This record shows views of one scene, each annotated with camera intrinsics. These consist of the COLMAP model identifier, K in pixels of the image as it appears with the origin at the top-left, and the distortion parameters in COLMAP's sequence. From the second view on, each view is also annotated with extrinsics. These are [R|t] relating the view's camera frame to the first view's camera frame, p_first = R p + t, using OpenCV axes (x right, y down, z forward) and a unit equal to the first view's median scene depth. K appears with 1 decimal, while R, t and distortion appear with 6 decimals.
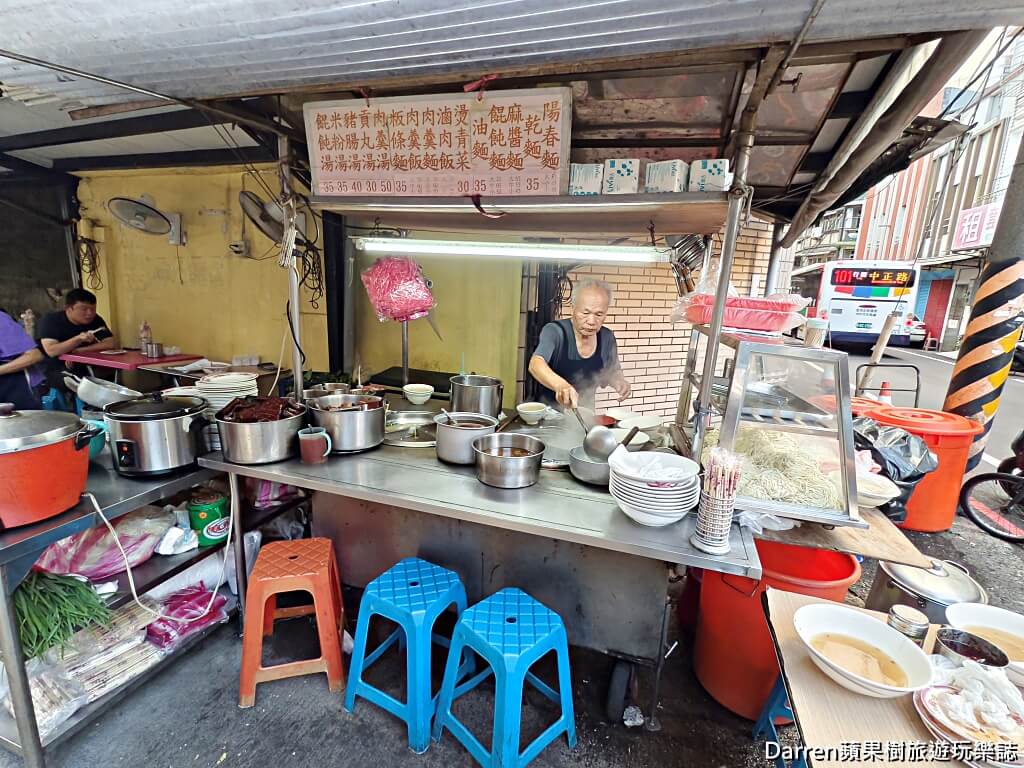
lens RADIAL K [[508.3, 0, 520.3], [0, 508.3, 389.1], [0, 0, 1]] dist [0.001291, 0.001325]
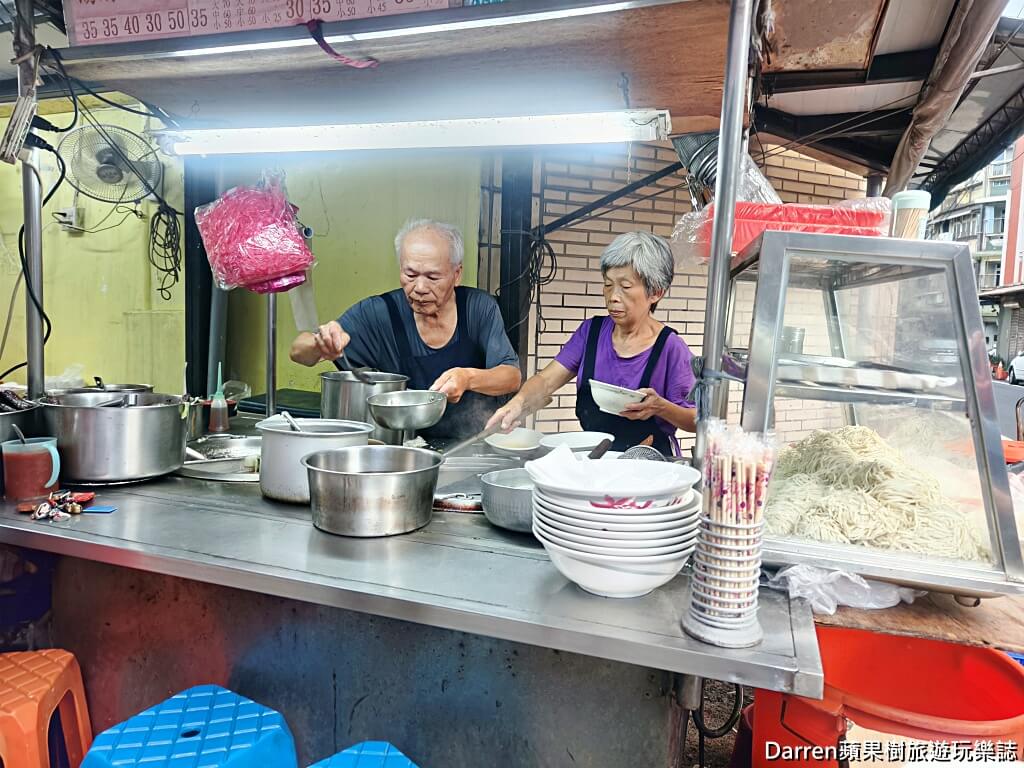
lens RADIAL K [[720.9, 0, 533.2], [0, 720.9, 362.0], [0, 0, 1]] dist [0.006106, 0.011748]
pose [[0.999962, -0.004939, -0.007187, 0.155542], [0.003852, 0.989561, -0.144064, 0.118866], [0.007824, 0.144030, 0.989542, 0.217110]]
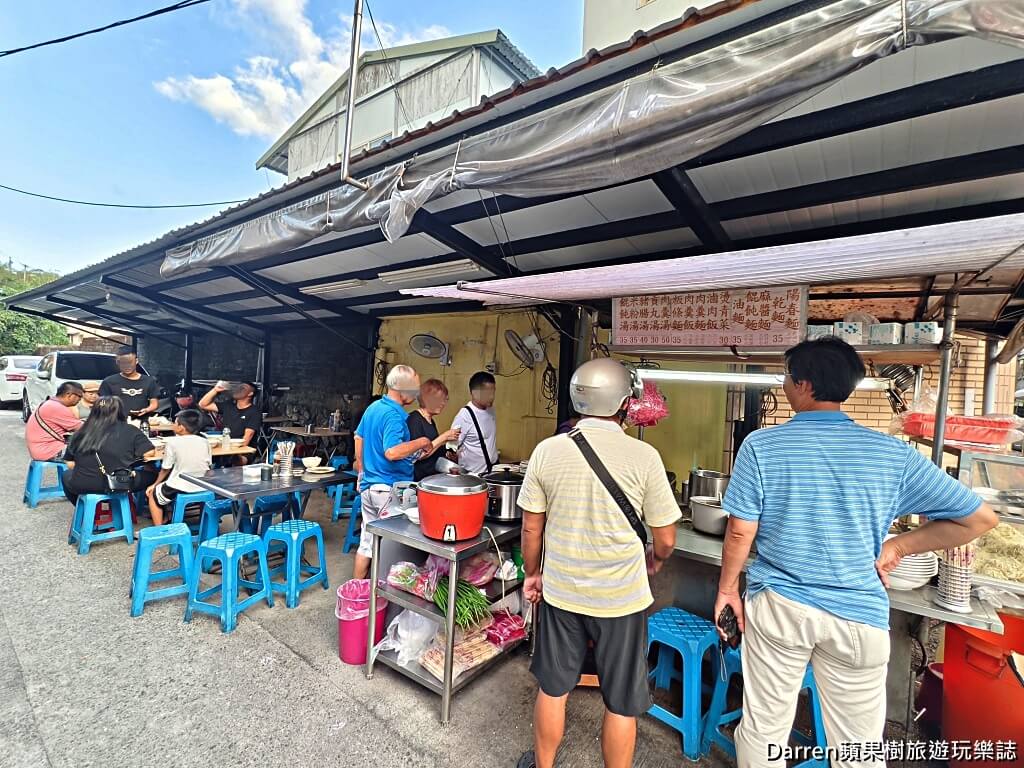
lens RADIAL K [[508.3, 0, 506.1], [0, 508.3, 381.2], [0, 0, 1]] dist [0.001291, 0.001325]
pose [[0.951559, 0.001027, -0.307465, -0.245365], [-0.067293, 0.976446, -0.205002, 0.068551], [0.300013, 0.215761, 0.929214, -0.531639]]
